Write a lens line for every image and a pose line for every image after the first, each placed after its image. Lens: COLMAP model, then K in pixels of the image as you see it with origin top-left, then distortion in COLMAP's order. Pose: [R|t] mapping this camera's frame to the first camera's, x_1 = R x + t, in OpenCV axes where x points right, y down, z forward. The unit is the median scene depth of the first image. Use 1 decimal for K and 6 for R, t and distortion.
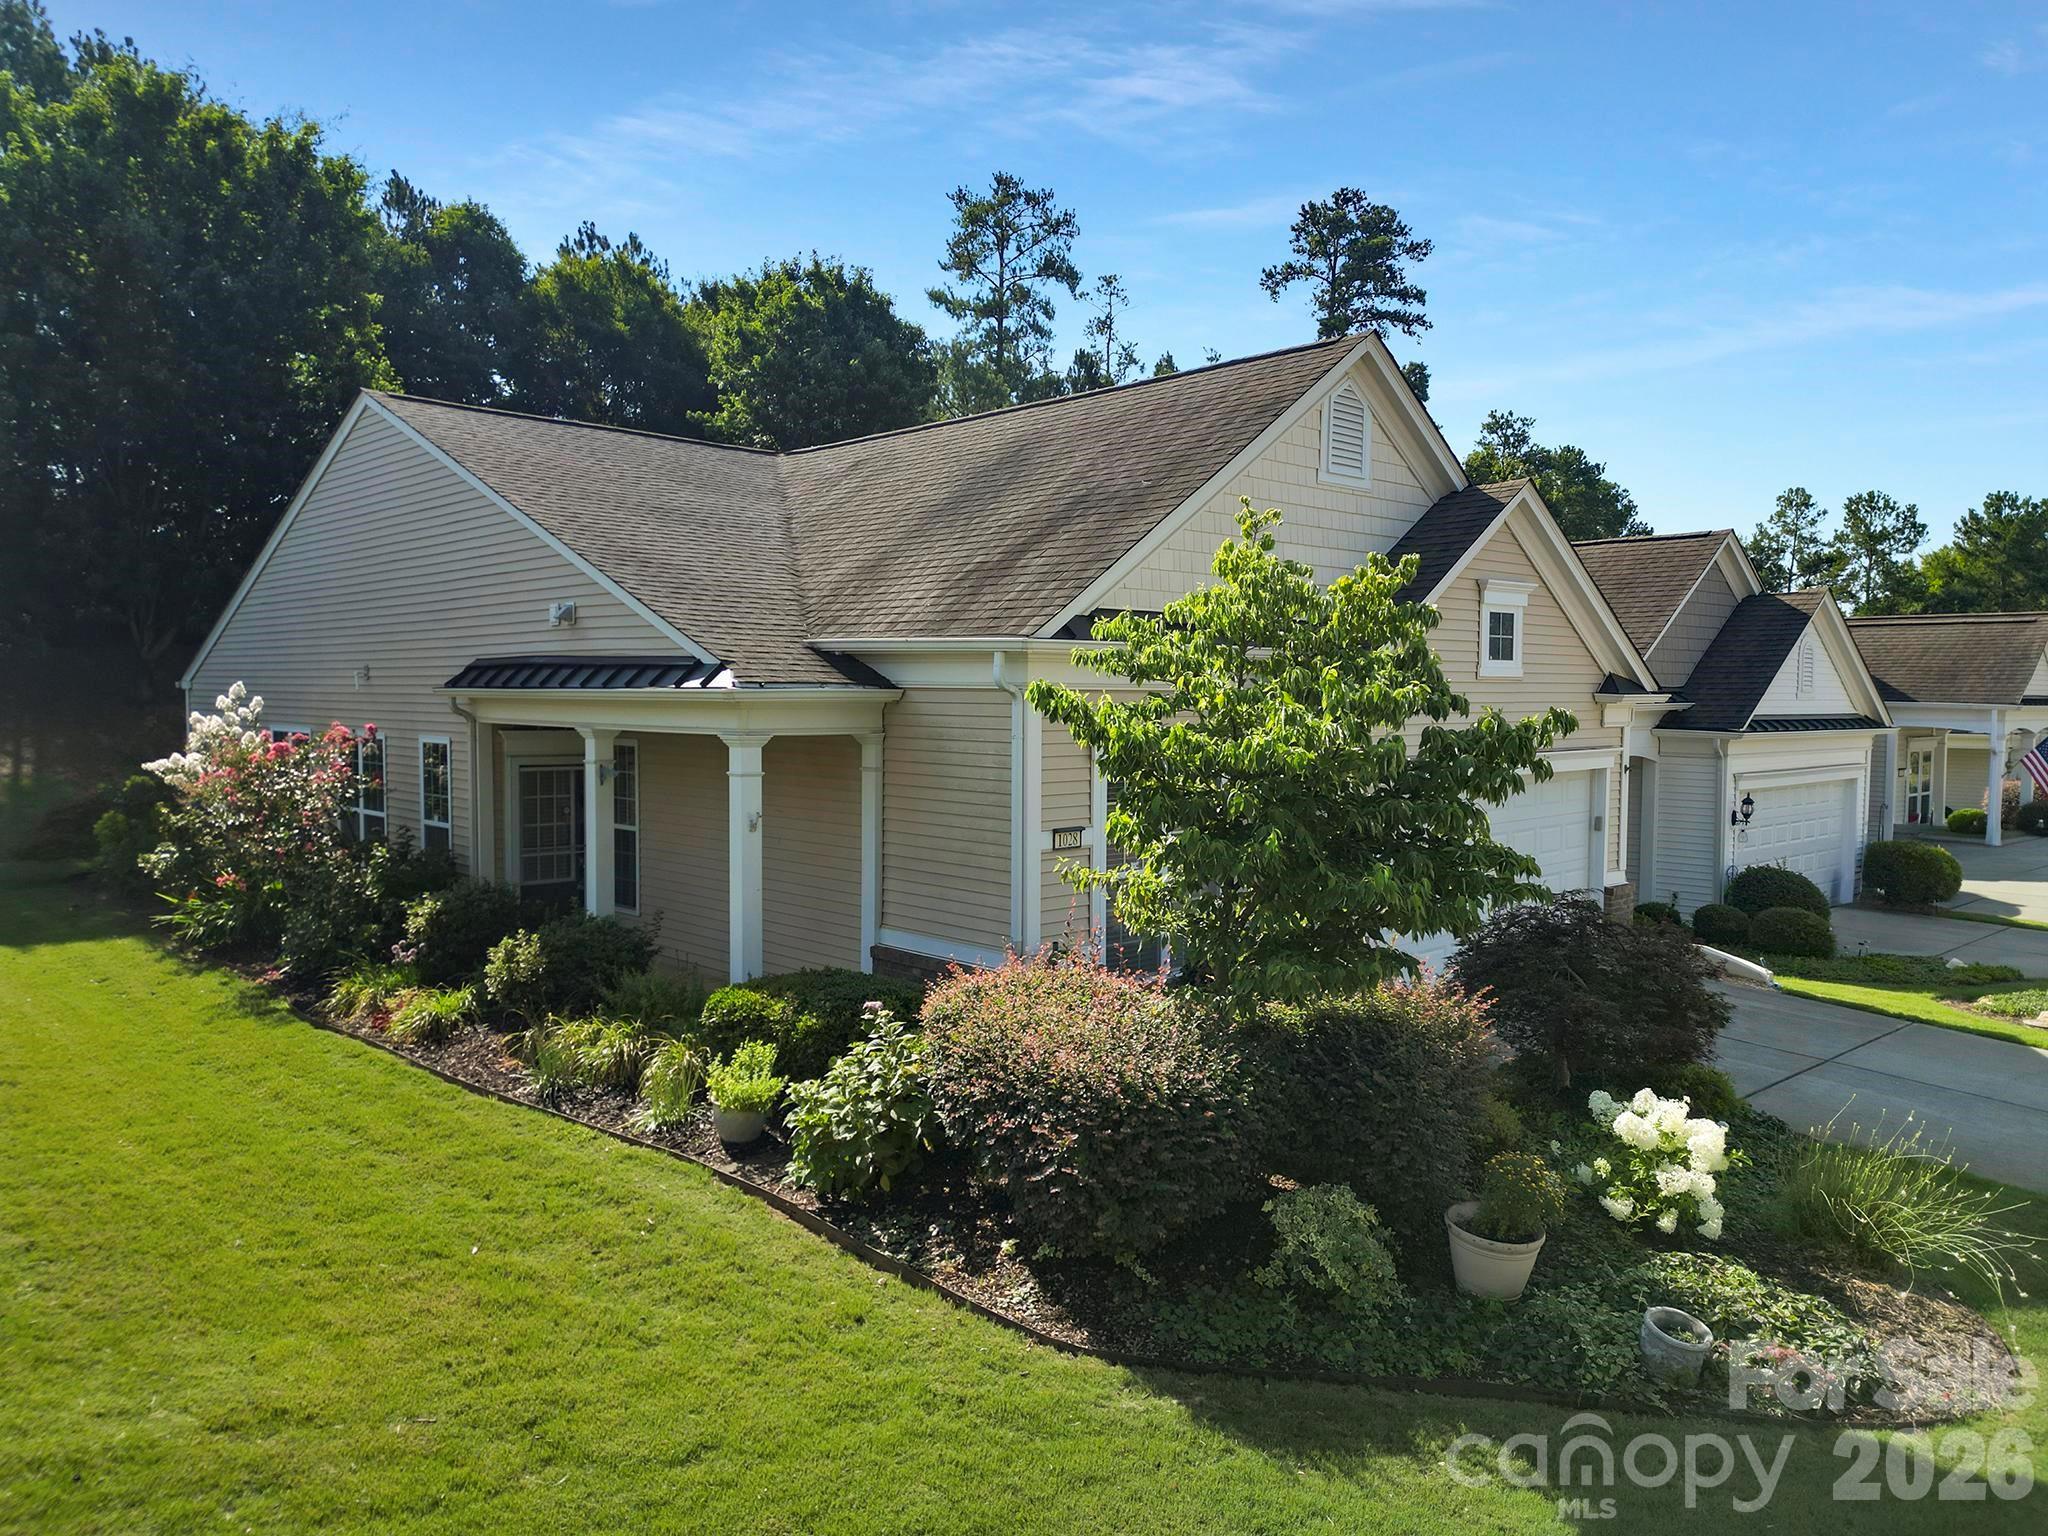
lens RADIAL K [[1429.9, 0, 1028.0], [0, 1429.9, 763.4], [0, 0, 1]] dist [0.073856, -0.066036]
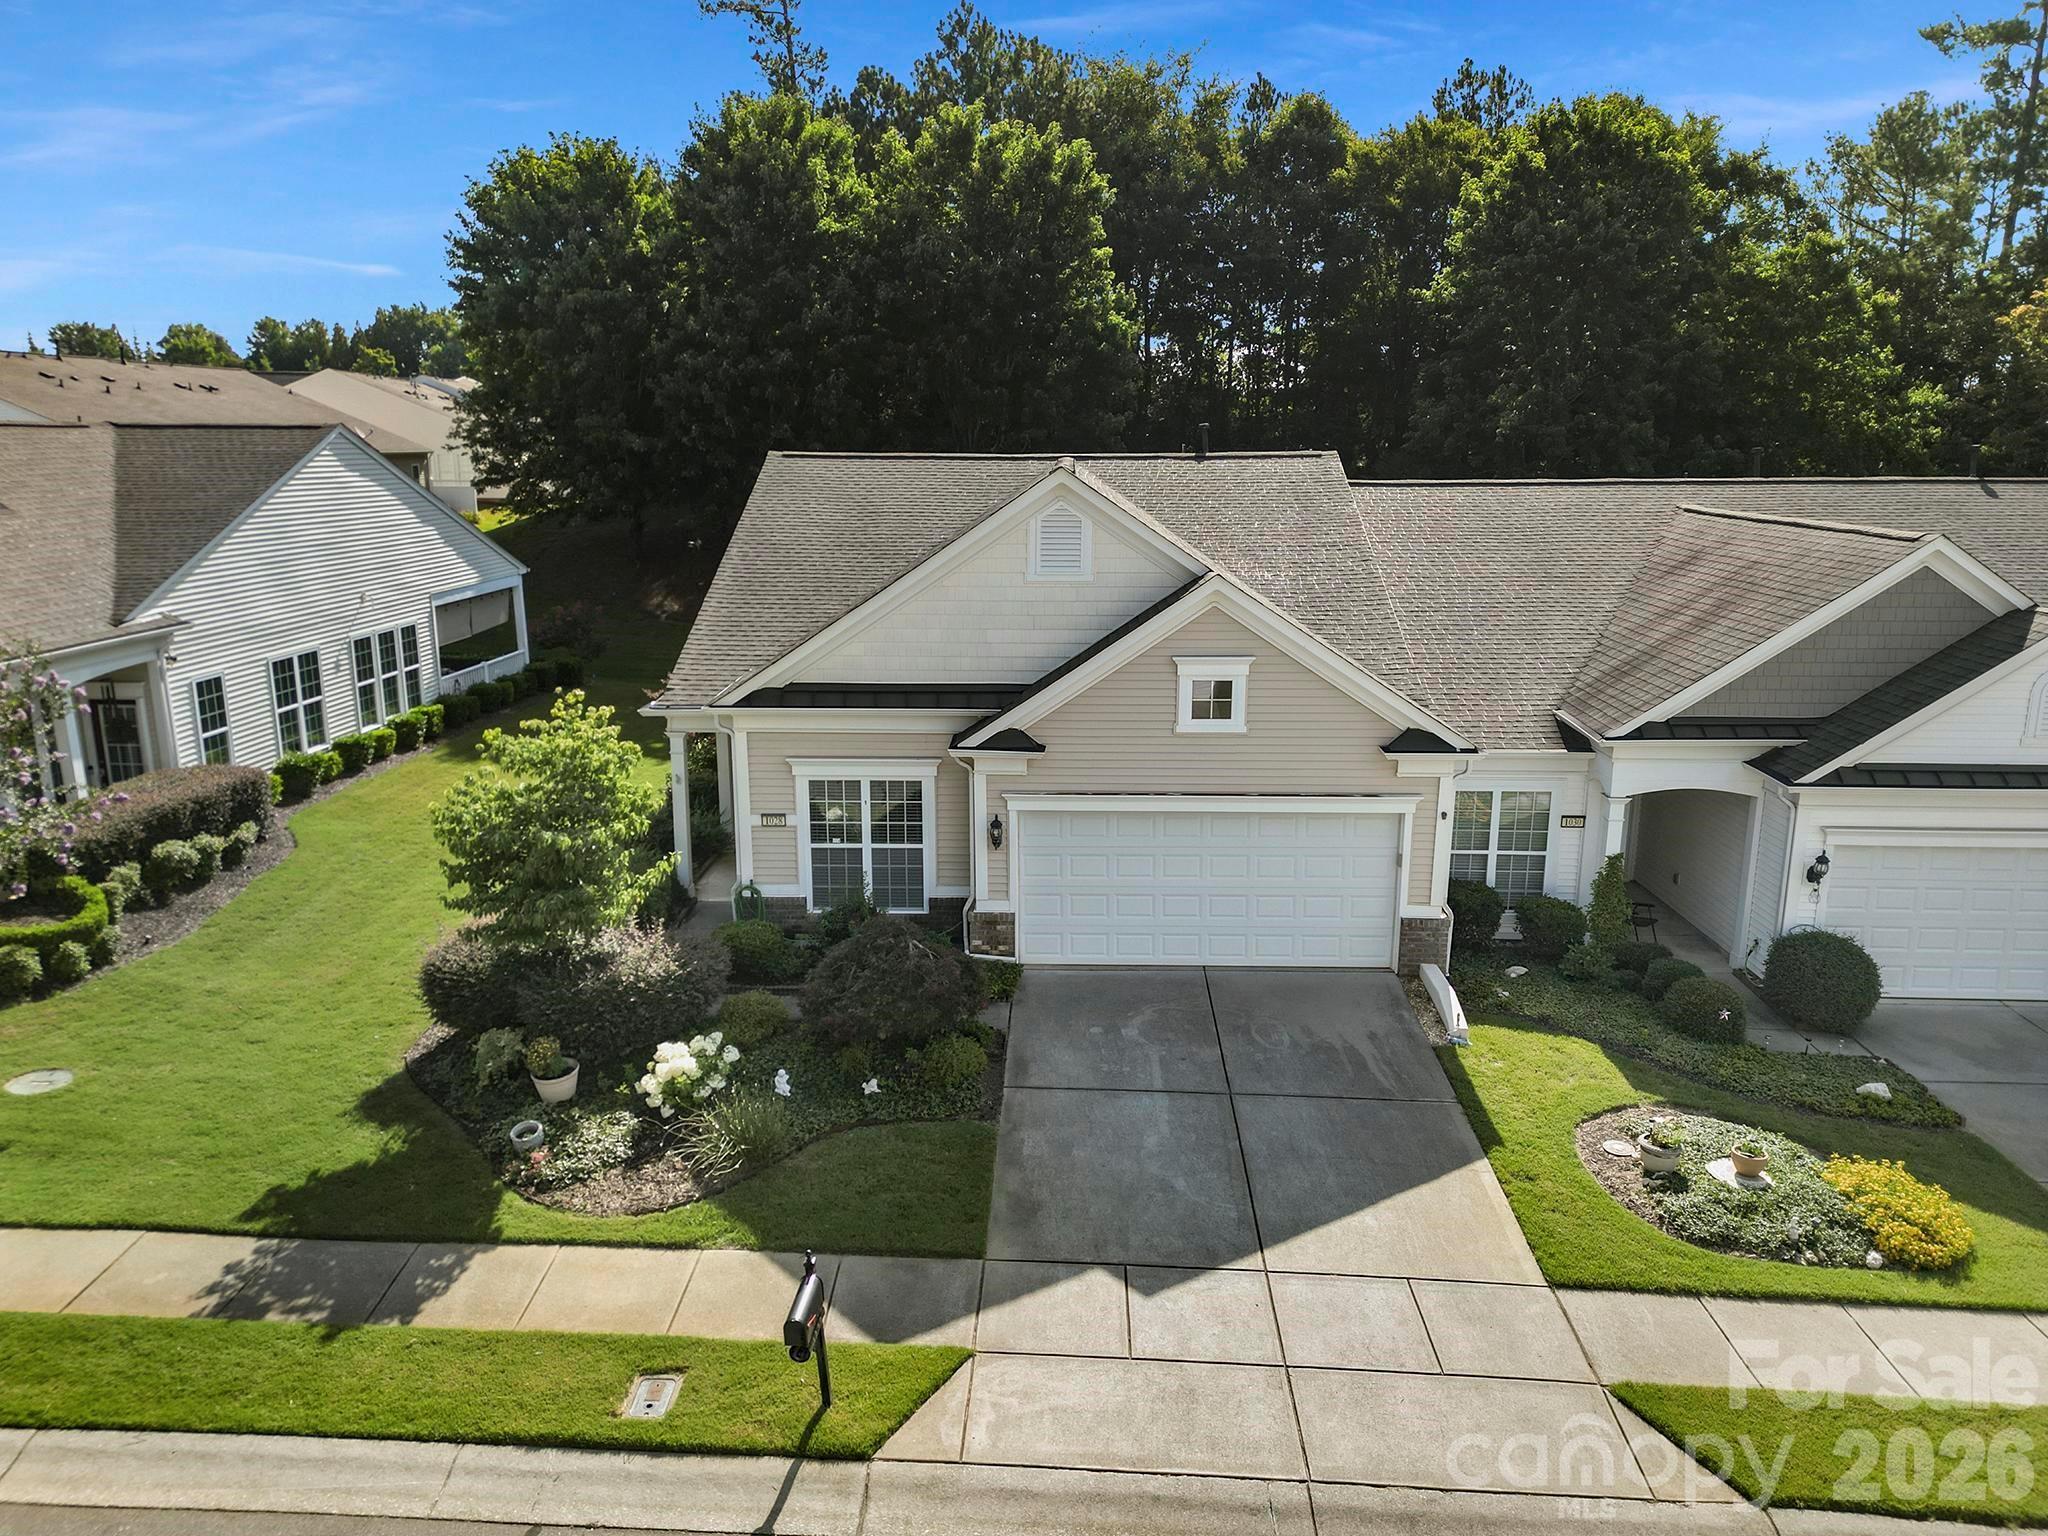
lens RADIAL K [[1429.9, 0, 1028.0], [0, 1429.9, 763.4], [0, 0, 1]] dist [0.073856, -0.066036]
pose [[0.703220, 0.150726, -0.694812, 0.214555], [-0.032552, 0.983071, 0.180312, -0.049926], [0.710227, -0.104181, 0.696222, 0.009284]]
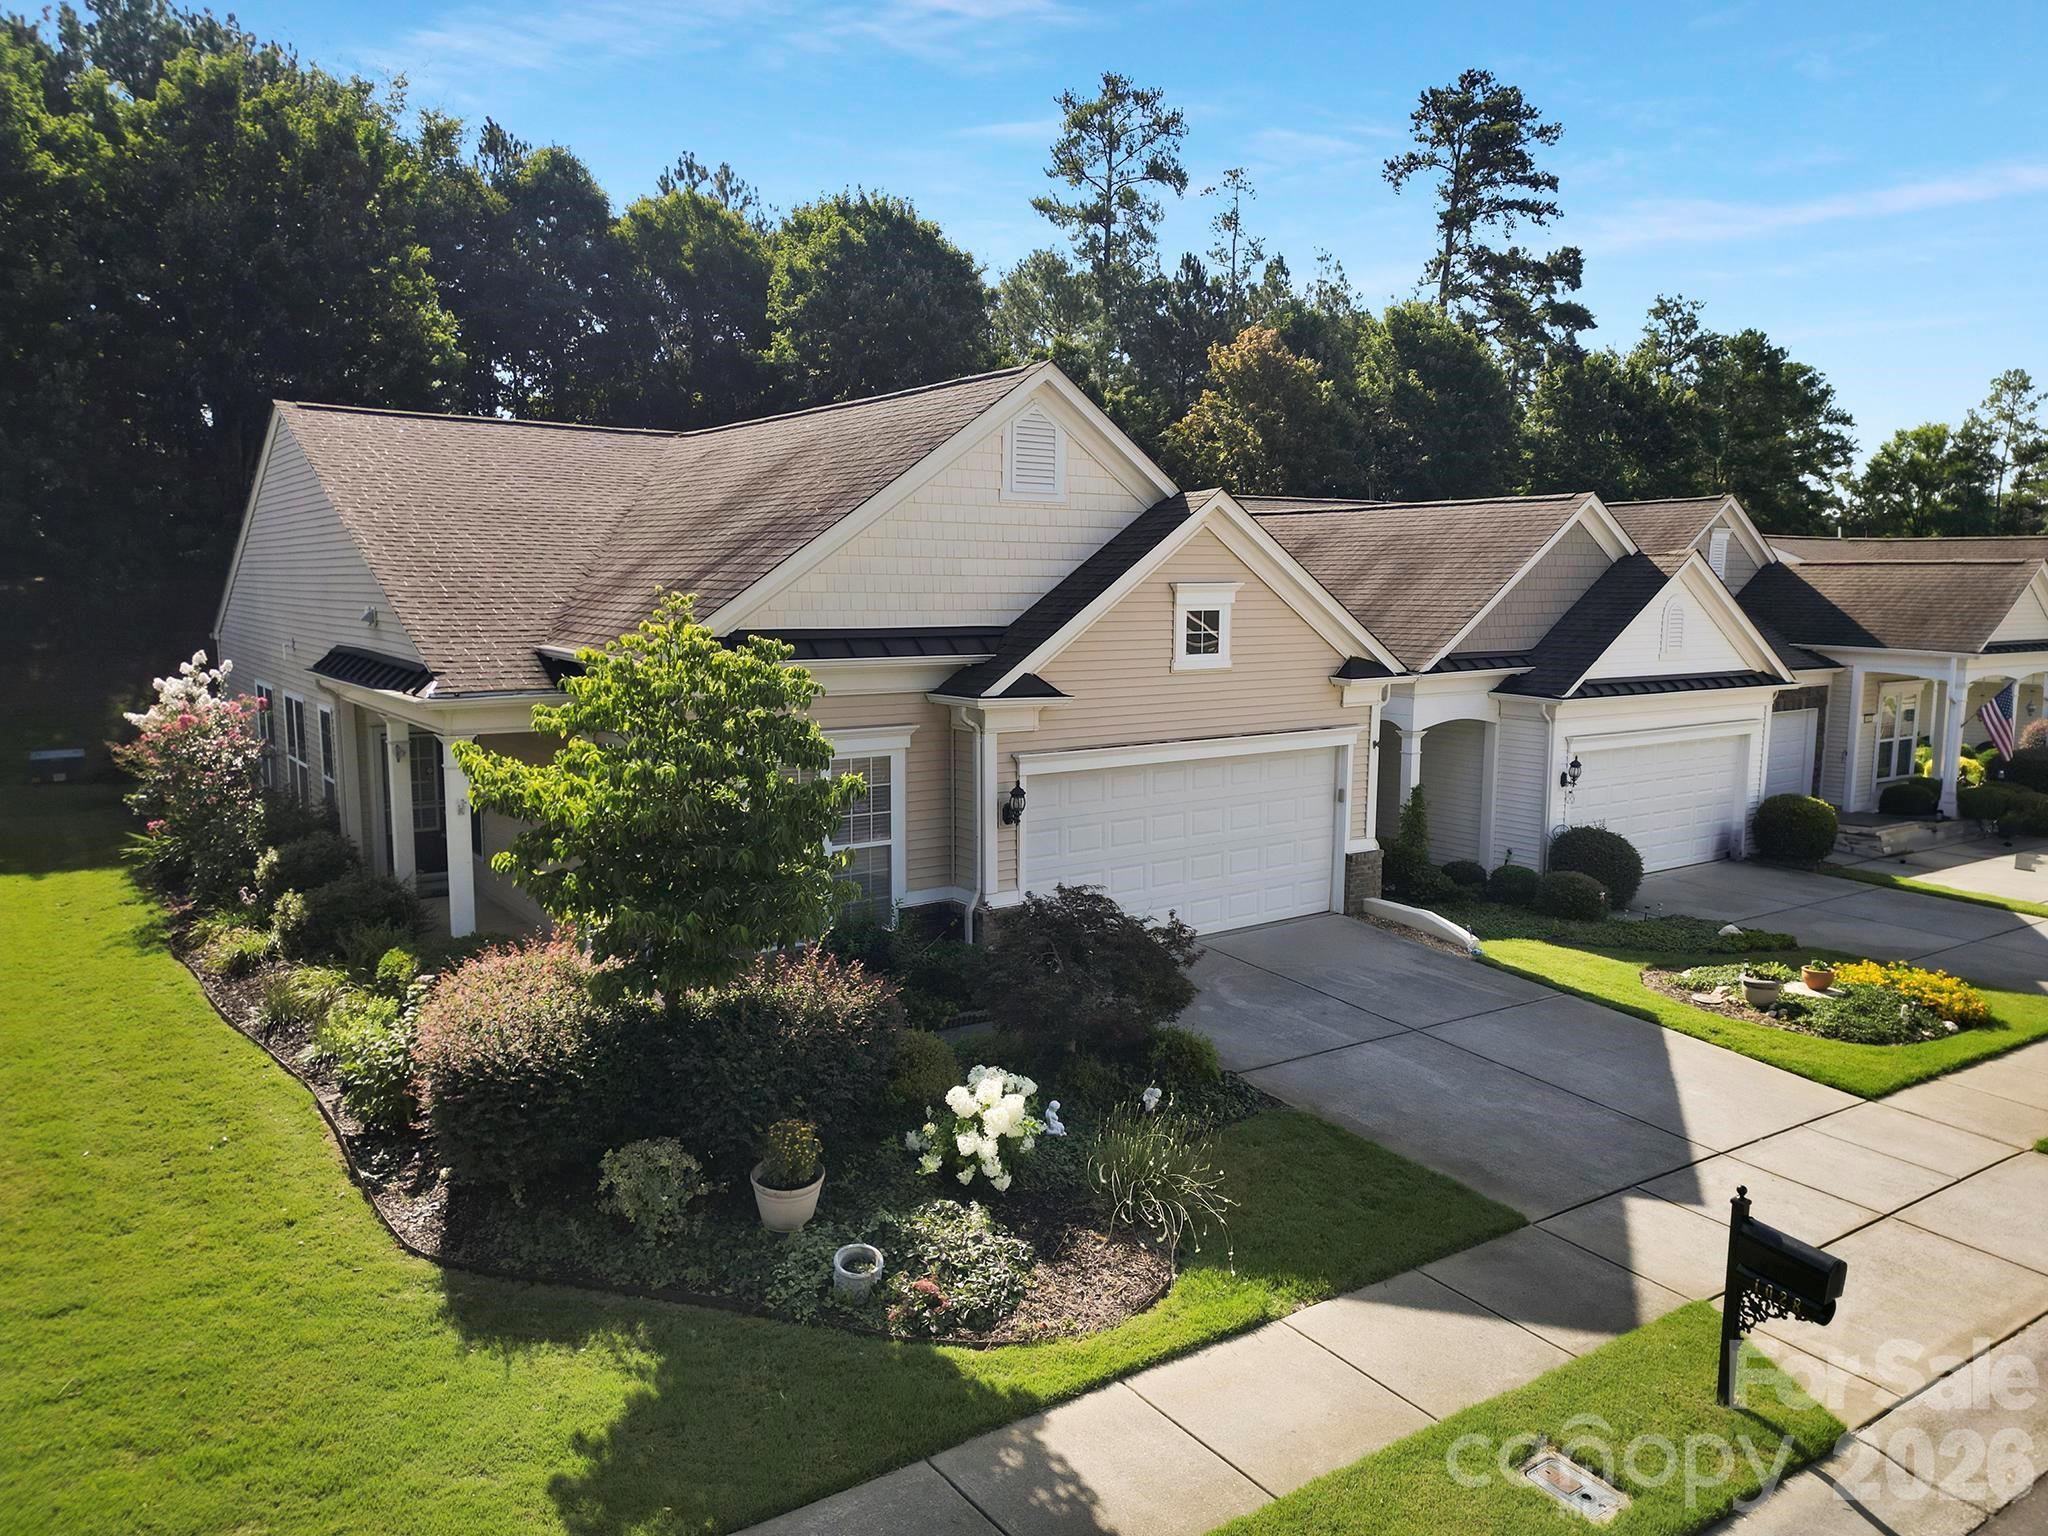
lens RADIAL K [[1429.9, 0, 1028.0], [0, 1429.9, 763.4], [0, 0, 1]] dist [0.073856, -0.066036]
pose [[0.990514, 0.016482, -0.136419, 0.069974], [-0.005994, 0.997018, 0.076940, -0.014424], [0.137280, -0.075393, 0.987659, -0.020571]]
